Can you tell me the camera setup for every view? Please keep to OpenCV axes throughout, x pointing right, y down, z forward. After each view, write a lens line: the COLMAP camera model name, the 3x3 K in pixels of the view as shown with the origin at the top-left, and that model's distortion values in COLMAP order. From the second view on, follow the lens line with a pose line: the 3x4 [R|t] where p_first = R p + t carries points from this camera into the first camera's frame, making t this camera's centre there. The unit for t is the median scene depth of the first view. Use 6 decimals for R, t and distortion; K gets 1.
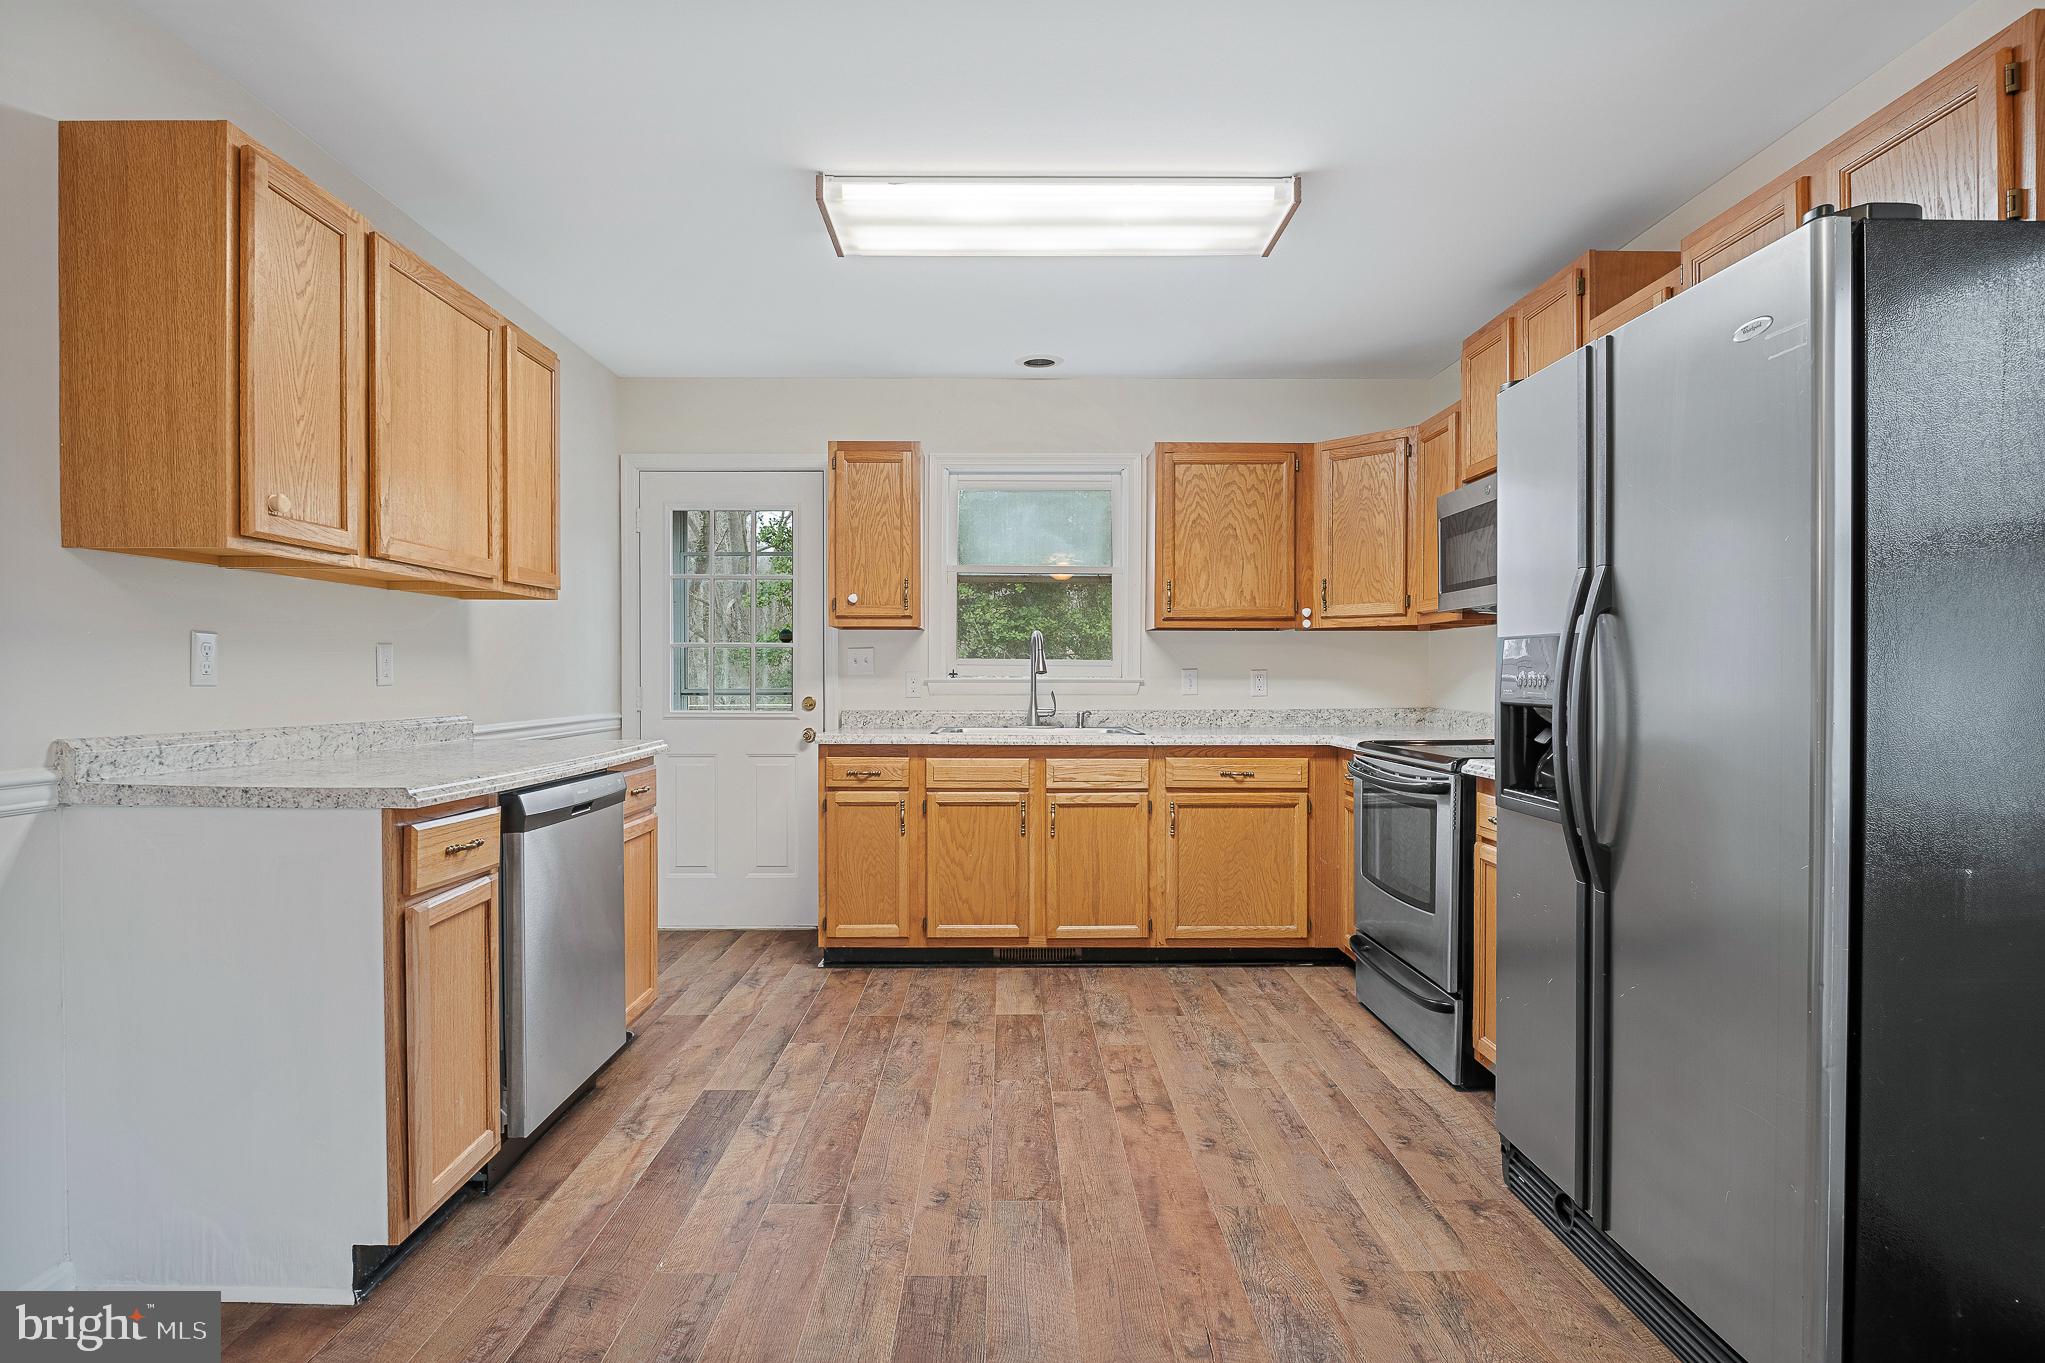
lens RADIAL K [[1031.5, 0, 1012.4], [0, 1031.5, 681.9], [0, 0, 1]] dist [0.007207, -0.013468]
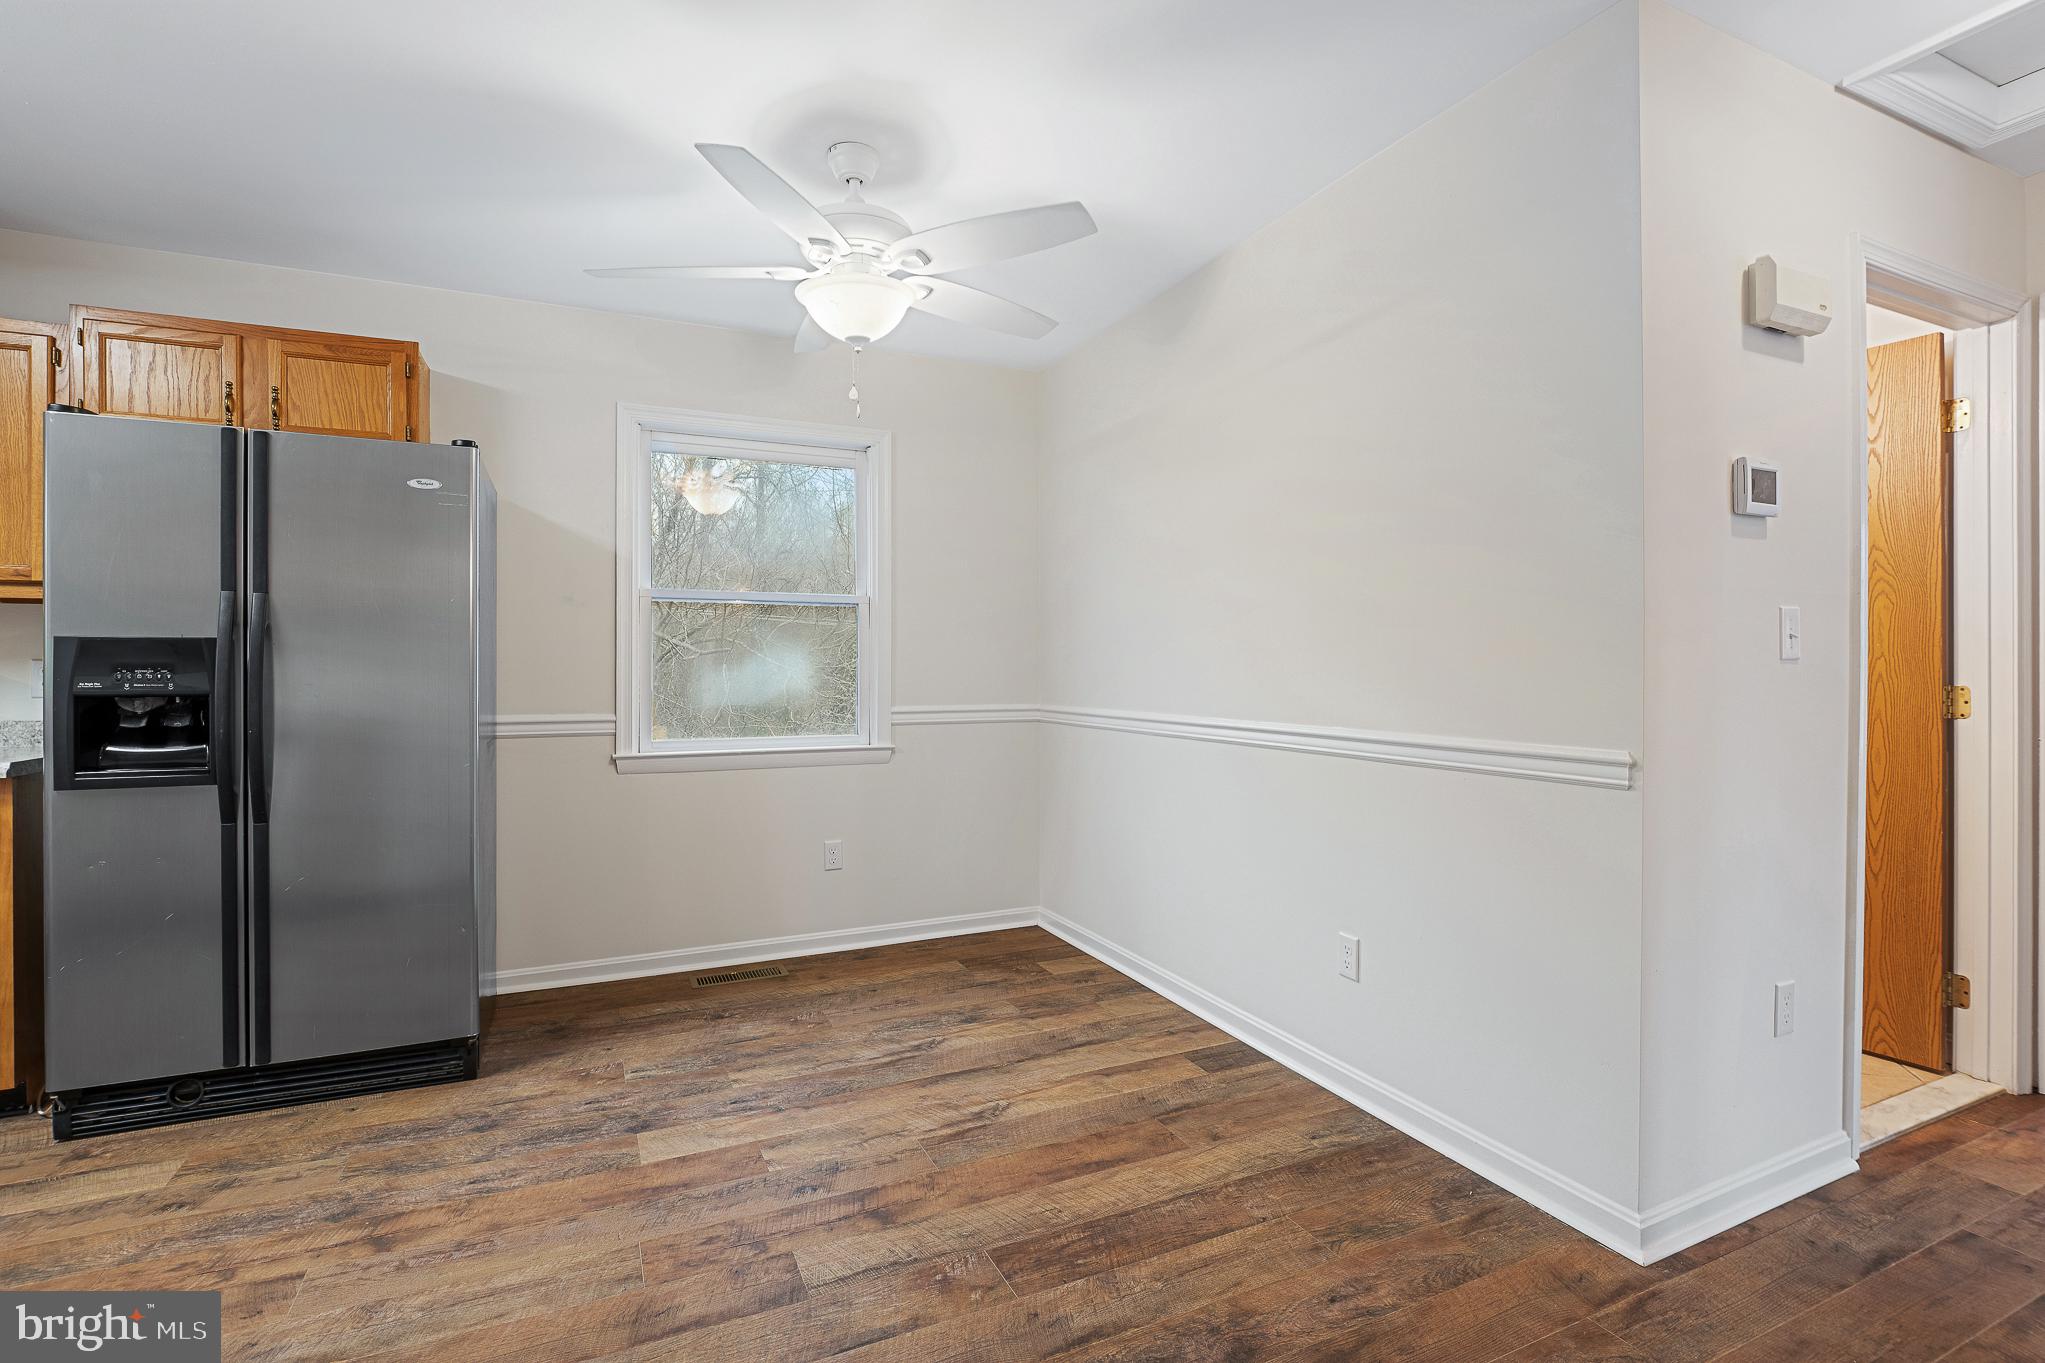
lens RADIAL K [[956.6, 0, 1028.3], [0, 956.6, 668.4], [0, 0, 1]] dist [0.001198, -0.006615]
pose [[-0.420839, -0.000780, 0.907135, -0.696703], [0.008758, 0.999950, 0.004923, -0.004191], [-0.907093, 0.010017, -0.420811, 0.395860]]
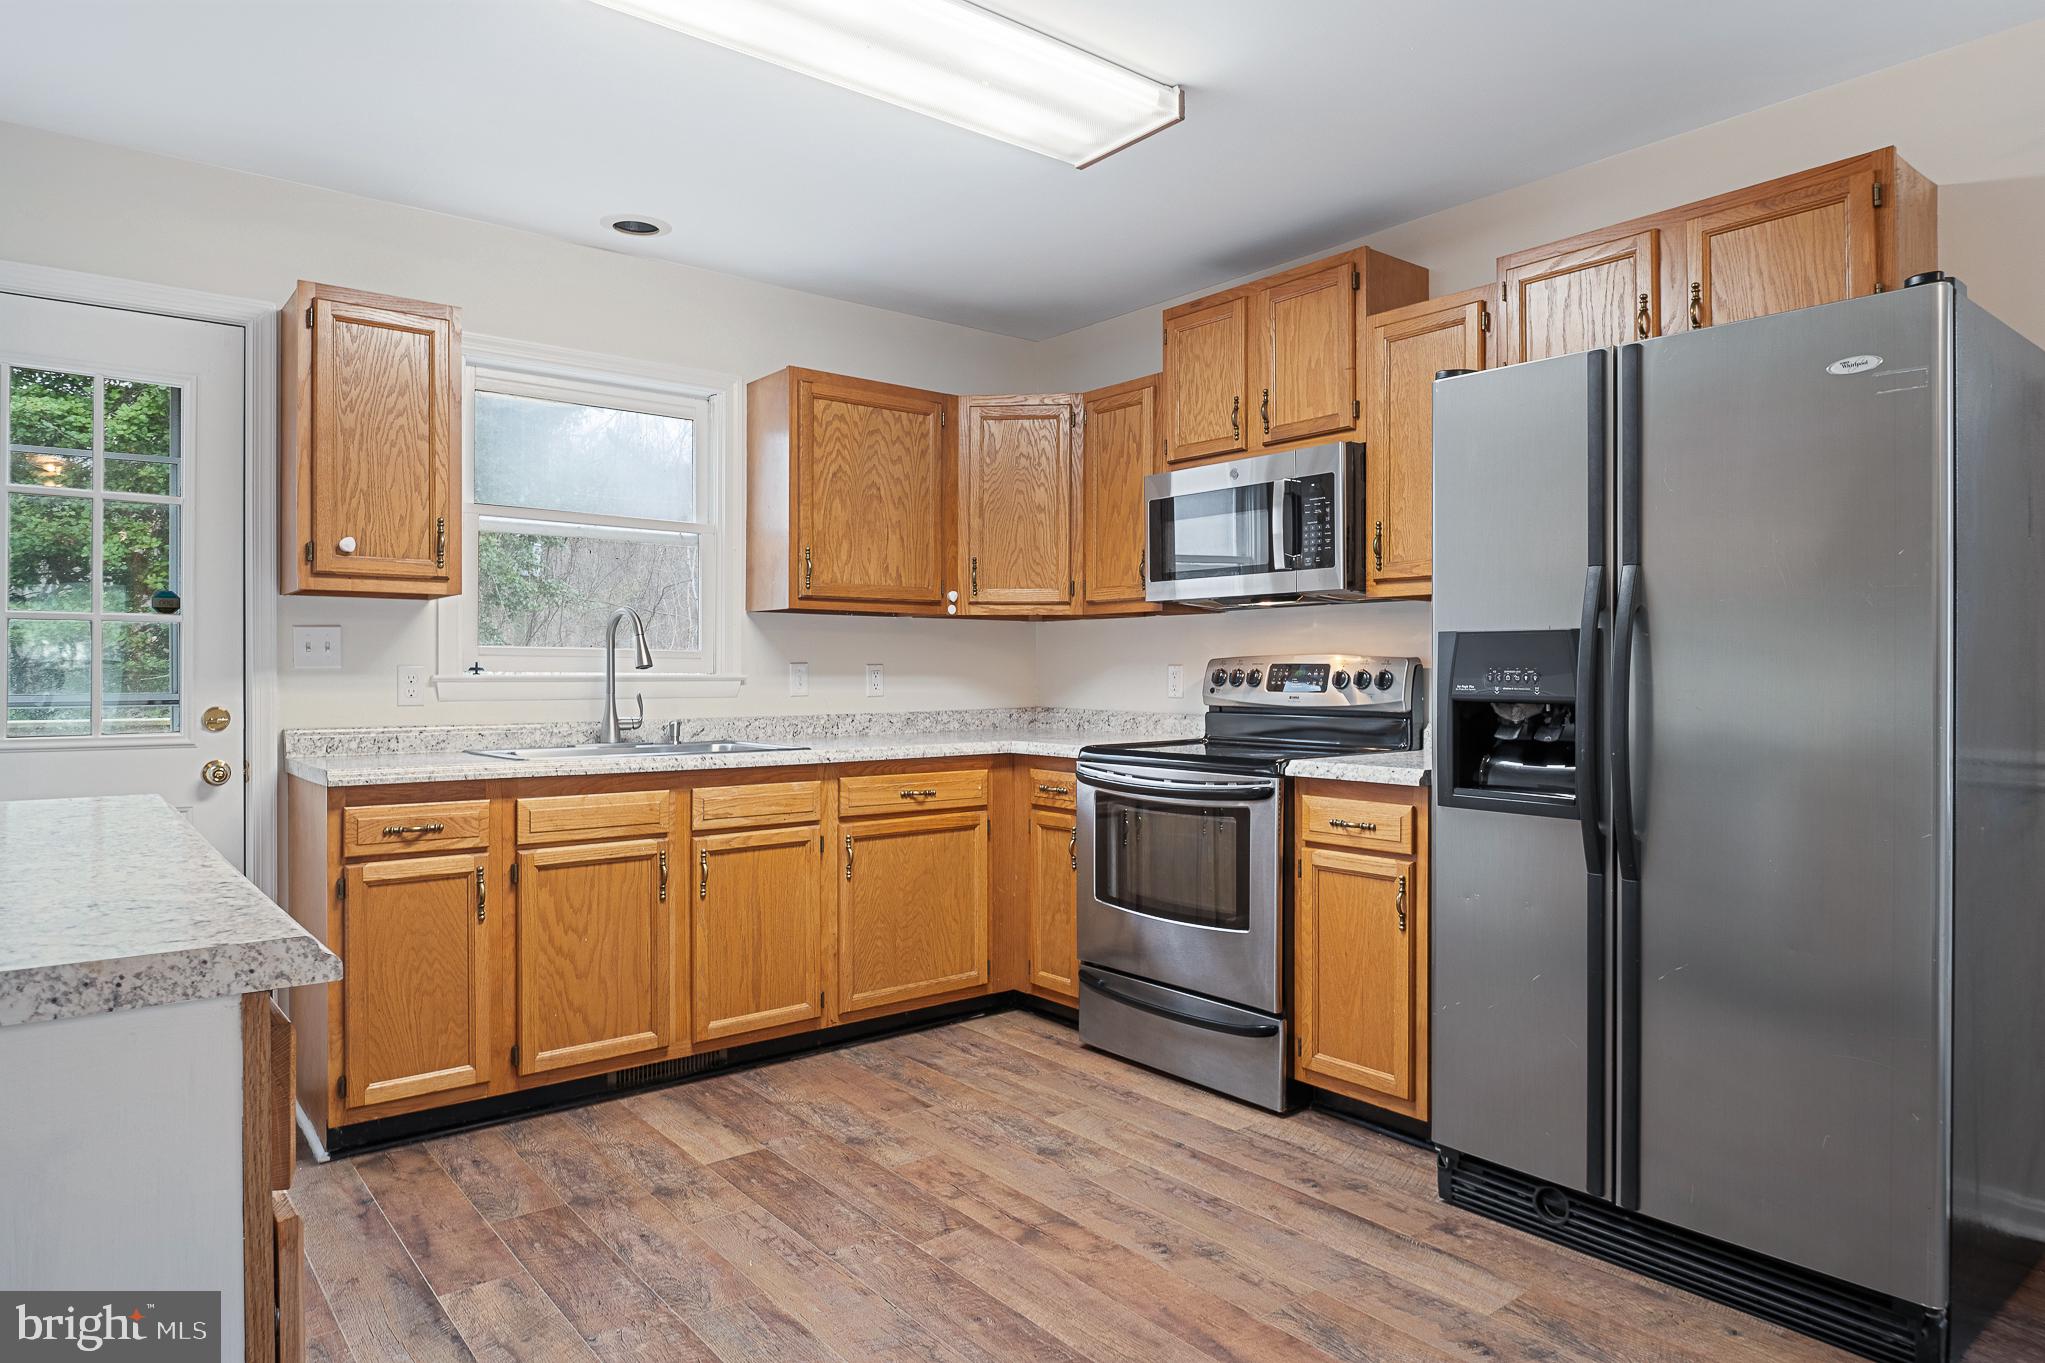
lens RADIAL K [[1227.8, 0, 1013.3], [0, 1227.8, 669.2], [0, 0, 1]] dist [-0.004414, -0.008661]
pose [[0.781286, 0.001458, 0.624171, -0.447273], [0.003565, 0.999971, -0.006799, -0.001237], [-0.624163, 0.007537, 0.781258, 0.283854]]
